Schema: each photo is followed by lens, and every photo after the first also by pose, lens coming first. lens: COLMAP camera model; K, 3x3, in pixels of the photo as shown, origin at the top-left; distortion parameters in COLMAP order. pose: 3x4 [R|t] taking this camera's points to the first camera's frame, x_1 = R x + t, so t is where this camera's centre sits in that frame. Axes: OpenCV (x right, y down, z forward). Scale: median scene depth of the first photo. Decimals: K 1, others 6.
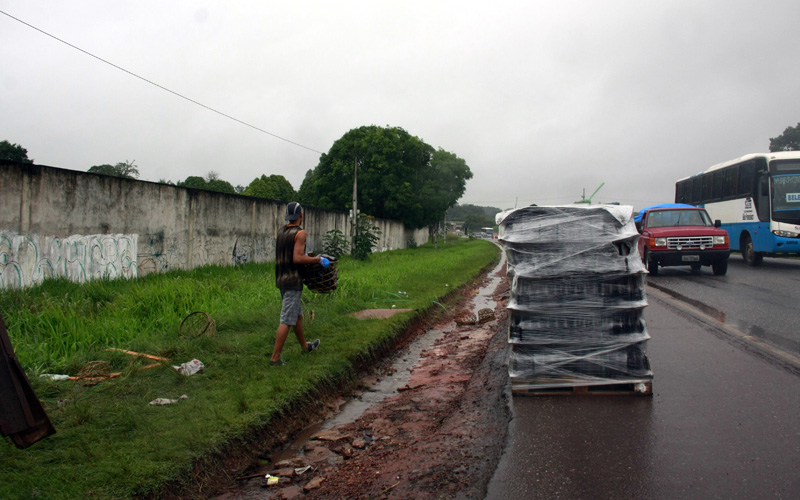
lens RADIAL K [[679.9, 0, 400.0], [0, 679.9, 250.0], [0, 0, 1]] dist [-0.143090, 0.102819]
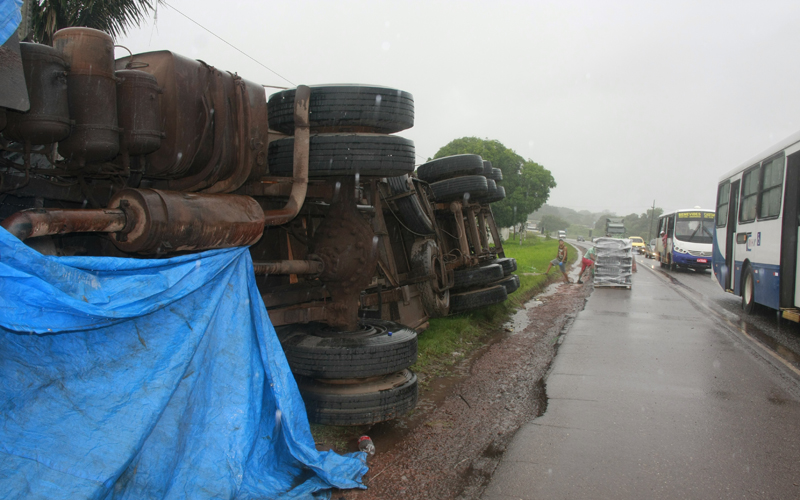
lens RADIAL K [[679.9, 0, 400.0], [0, 679.9, 250.0], [0, 0, 1]] dist [-0.143090, 0.102819]
pose [[0.992492, 0.070386, -0.100030, -0.036597], [-0.069037, 0.997471, 0.016889, 0.001151], [0.100966, -0.009856, 0.994841, -0.188775]]
